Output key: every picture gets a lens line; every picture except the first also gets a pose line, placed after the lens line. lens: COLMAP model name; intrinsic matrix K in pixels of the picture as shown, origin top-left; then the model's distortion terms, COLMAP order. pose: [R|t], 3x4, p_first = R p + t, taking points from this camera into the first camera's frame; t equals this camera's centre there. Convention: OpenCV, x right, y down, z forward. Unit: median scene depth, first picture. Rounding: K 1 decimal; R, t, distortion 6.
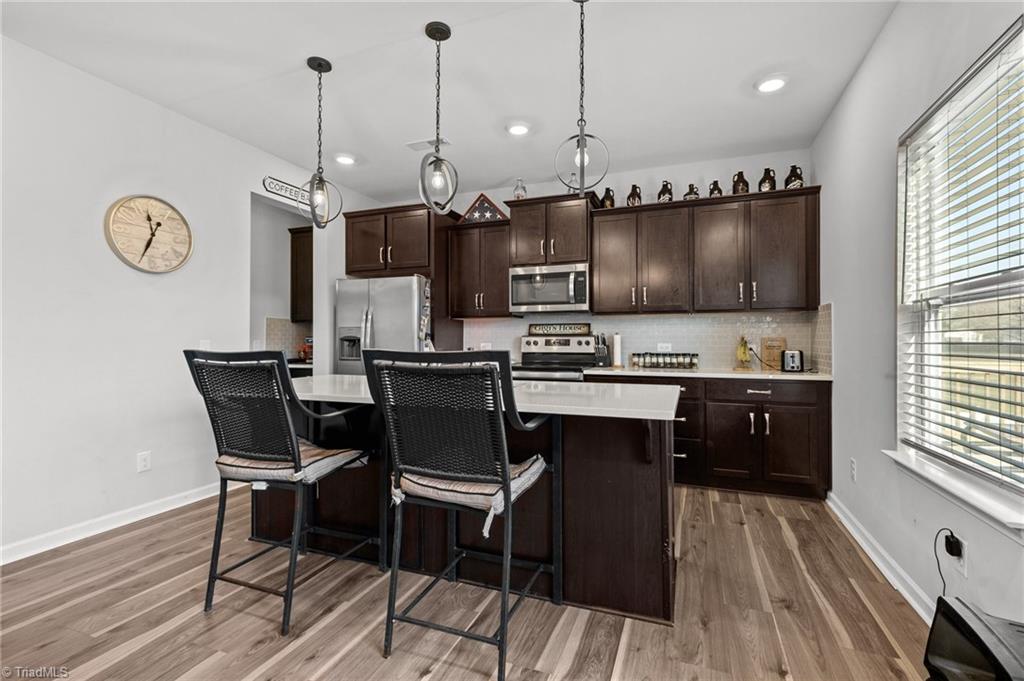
lens RADIAL K [[461.8, 0, 517.9], [0, 461.8, 336.0], [0, 0, 1]] dist [0.007997, -0.003031]
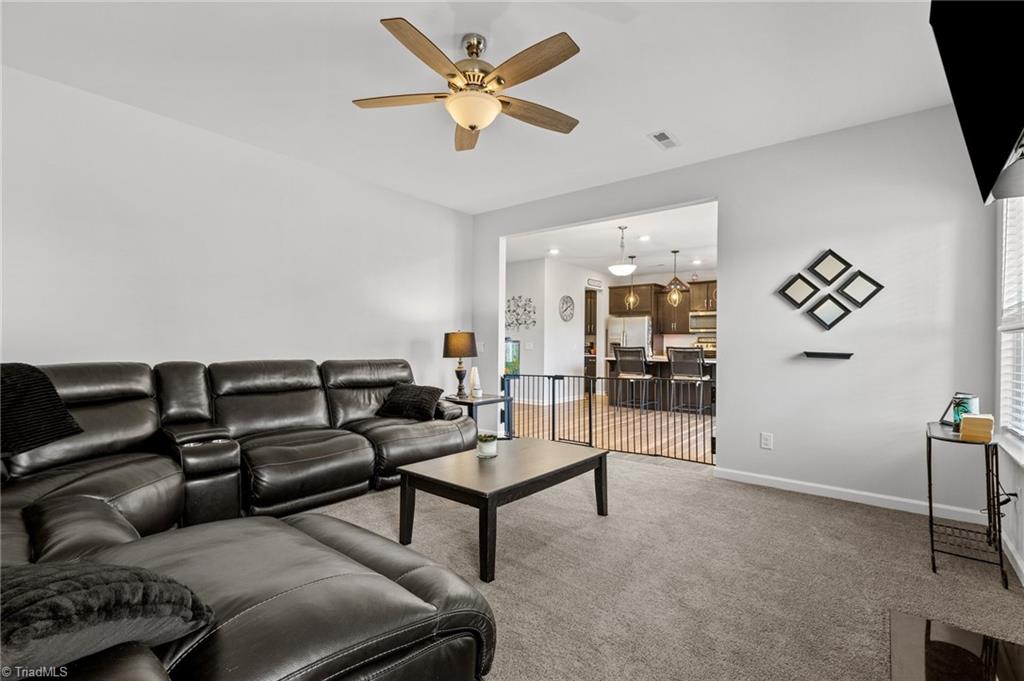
lens RADIAL K [[461.8, 0, 522.6], [0, 461.8, 341.3], [0, 0, 1]] dist [0.007997, -0.003031]
pose [[0.955971, 0.007841, -0.293357, -0.146688], [-0.007355, 0.999969, 0.002759, -0.008678], [0.293369, -0.000480, 0.955999, -1.505749]]
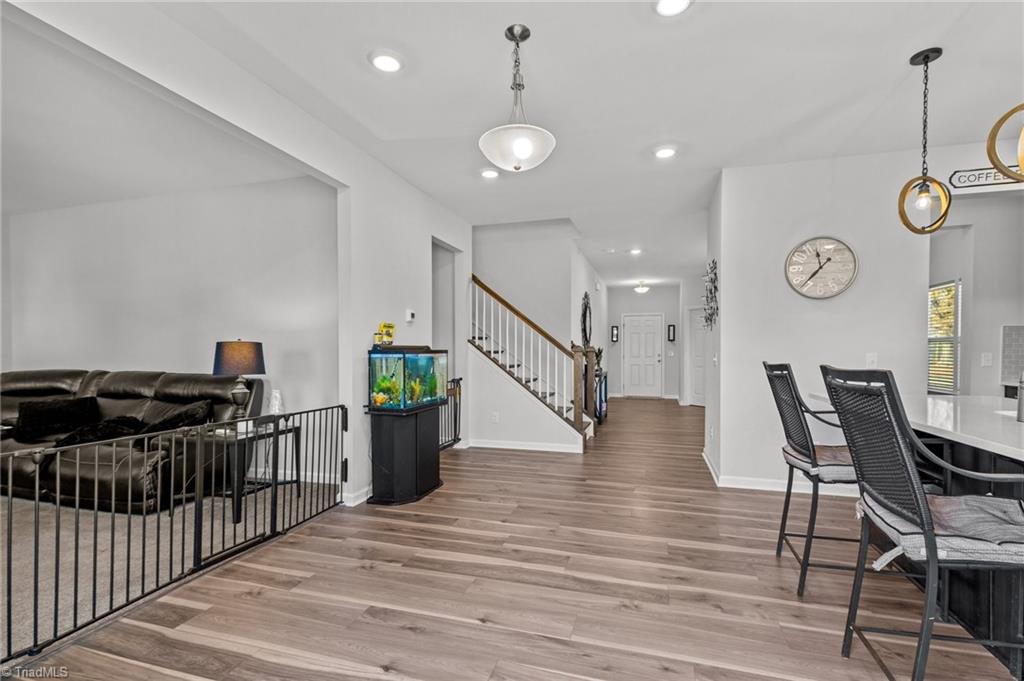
lens RADIAL K [[461.8, 0, 515.8], [0, 461.8, 356.2], [0, 0, 1]] dist [0.007997, -0.003031]
pose [[0.073196, 0.015294, -0.997200, 0.302519], [0.009891, 0.999822, 0.016060, -0.008305], [0.997269, -0.011039, 0.073032, 0.077159]]
